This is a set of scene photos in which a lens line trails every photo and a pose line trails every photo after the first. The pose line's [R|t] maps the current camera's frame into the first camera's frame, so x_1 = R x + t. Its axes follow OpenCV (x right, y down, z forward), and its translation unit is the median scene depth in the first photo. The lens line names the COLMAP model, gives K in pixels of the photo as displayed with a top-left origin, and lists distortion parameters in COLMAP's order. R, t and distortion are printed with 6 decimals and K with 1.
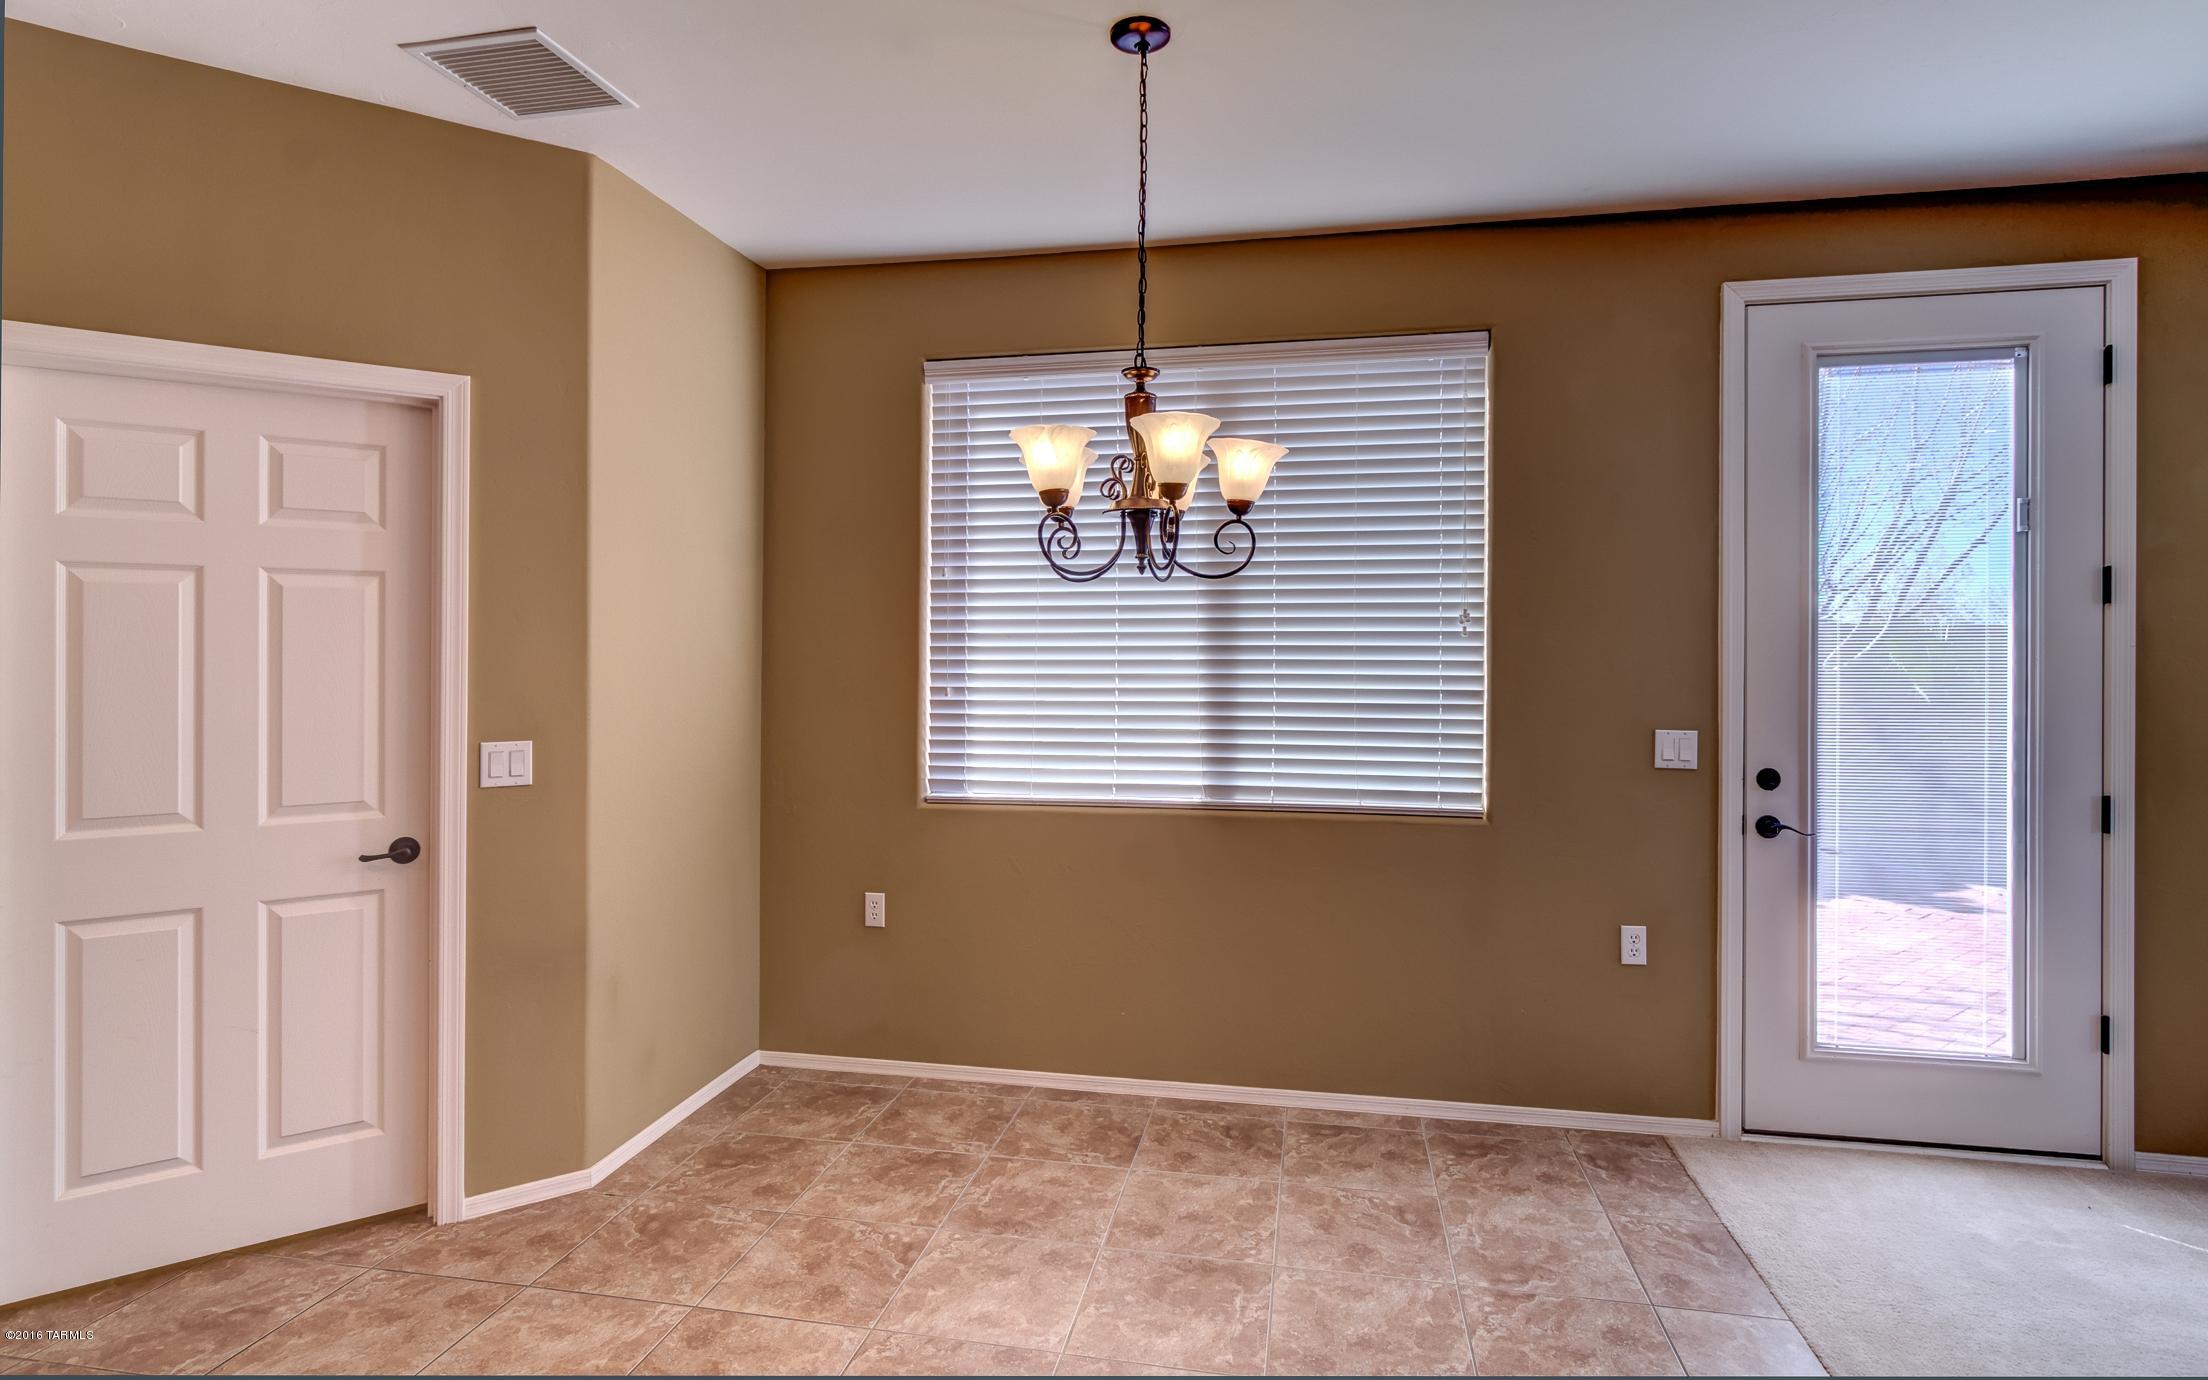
lens RADIAL K [[1086.7, 0, 1109.7], [0, 1086.7, 642.7], [0, 0, 1]] dist [-0.003072, -0.000293]
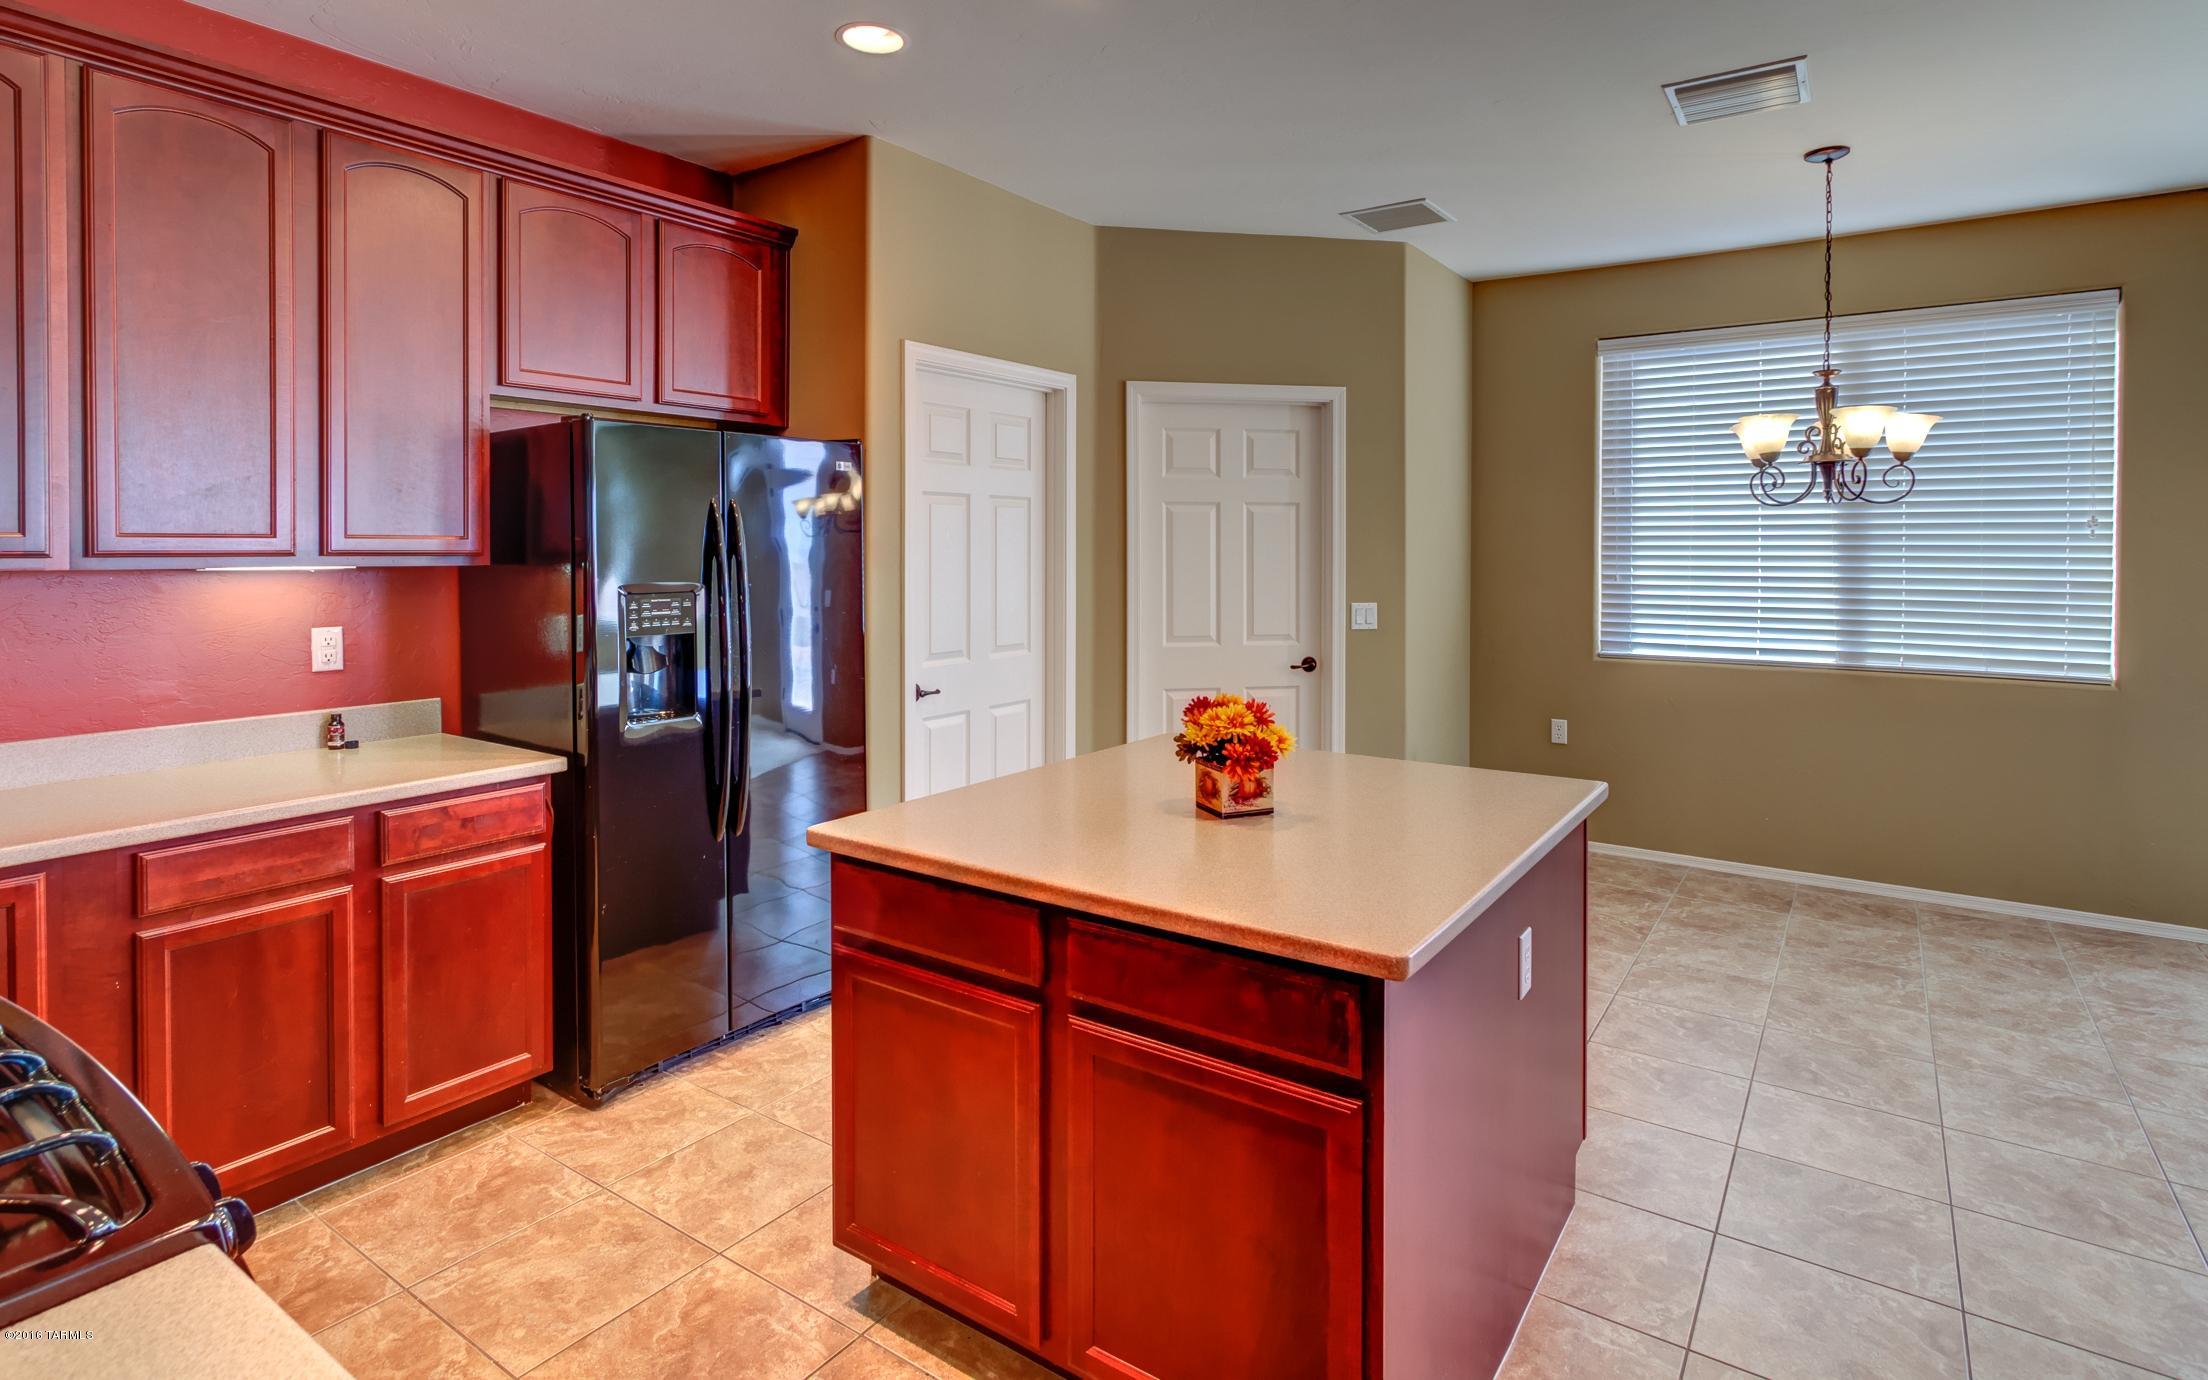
lens RADIAL K [[1106.7, 0, 1104.4], [0, 1106.7, 545.3], [0, 0, 1]] dist [0.002306, 0.000445]
pose [[0.915581, 0.000410, -0.402133, -0.208322], [0.003104, 0.999962, 0.008087, -0.011571], [0.402121, -0.008652, 0.915546, -0.647463]]
